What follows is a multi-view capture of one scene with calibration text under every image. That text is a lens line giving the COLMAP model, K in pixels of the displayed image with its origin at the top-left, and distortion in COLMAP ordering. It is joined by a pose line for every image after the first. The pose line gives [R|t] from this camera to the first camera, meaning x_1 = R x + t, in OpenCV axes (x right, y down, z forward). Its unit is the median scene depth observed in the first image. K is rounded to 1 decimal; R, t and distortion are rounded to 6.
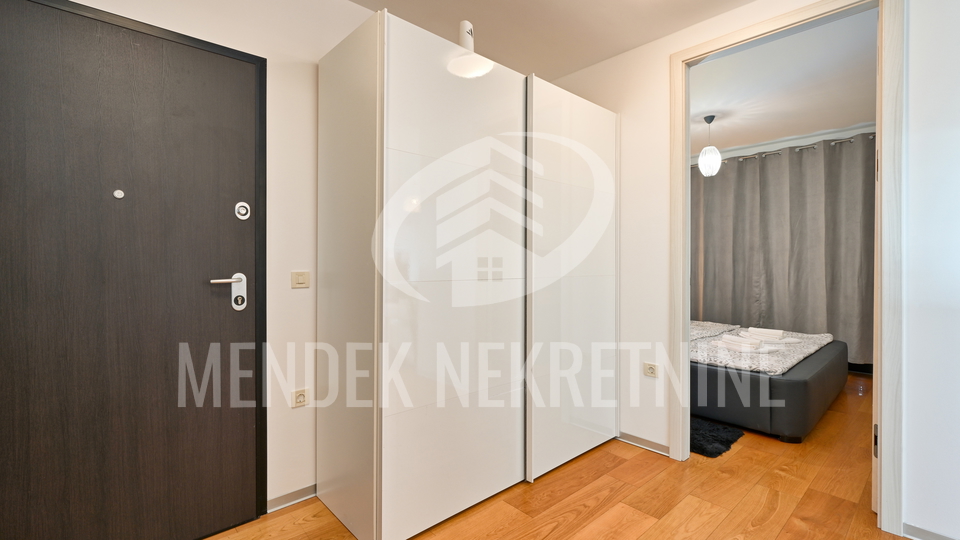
lens RADIAL K [[388.4, 0, 480.0], [0, 388.4, 270.0], [0, 0, 1]] dist [0.003120, 0.000279]
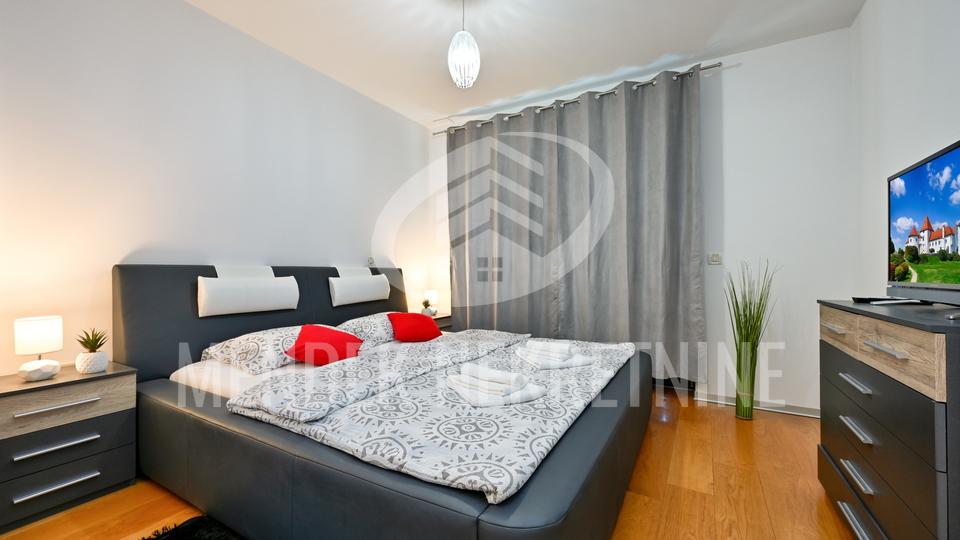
lens RADIAL K [[388.4, 0, 480.0], [0, 388.4, 270.0], [0, 0, 1]] dist [0.003120, 0.000279]
pose [[0.940226, 0.004420, 0.340522, 0.358120], [-0.000305, 0.999926, -0.012137, 0.037238], [-0.340550, 0.011308, 0.940158, 0.385748]]
